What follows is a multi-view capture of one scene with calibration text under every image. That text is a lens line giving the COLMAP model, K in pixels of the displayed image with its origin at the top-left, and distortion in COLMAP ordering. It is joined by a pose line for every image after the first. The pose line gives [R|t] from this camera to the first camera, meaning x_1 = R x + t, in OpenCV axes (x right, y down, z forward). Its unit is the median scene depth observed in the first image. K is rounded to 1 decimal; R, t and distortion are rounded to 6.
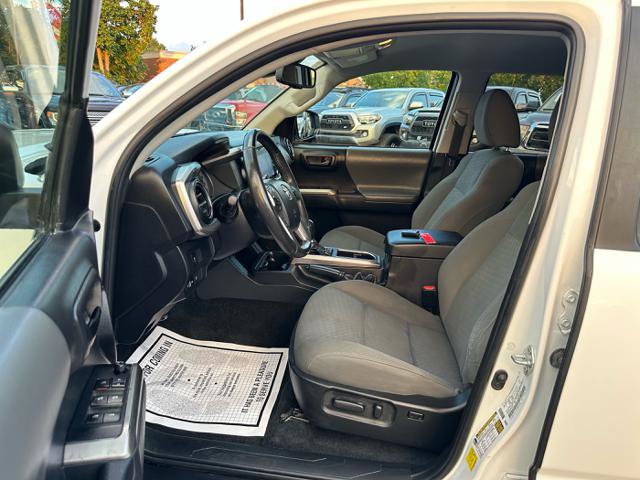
lens RADIAL K [[453.5, 0, 320.0], [0, 453.5, 240.0], [0, 0, 1]] dist [0.041044, -0.065612]
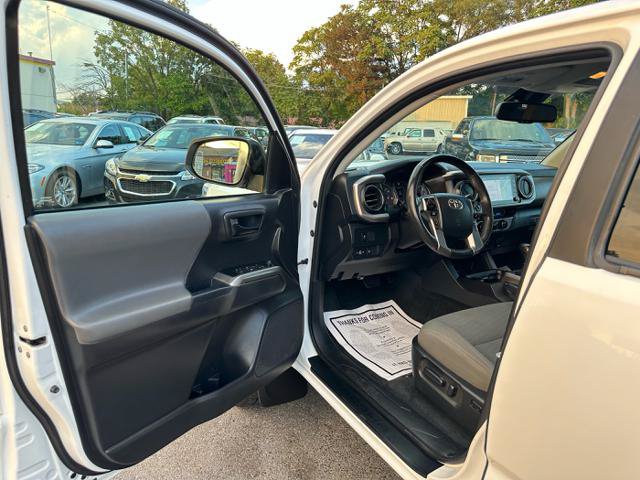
lens RADIAL K [[453.5, 0, 320.0], [0, 453.5, 240.0], [0, 0, 1]] dist [0.041044, -0.065612]
pose [[0.584144, 0.141942, -0.799142, 0.782469], [-0.221706, 0.975050, 0.011127, 0.063635], [0.780783, 0.170674, 0.601039, -0.020200]]
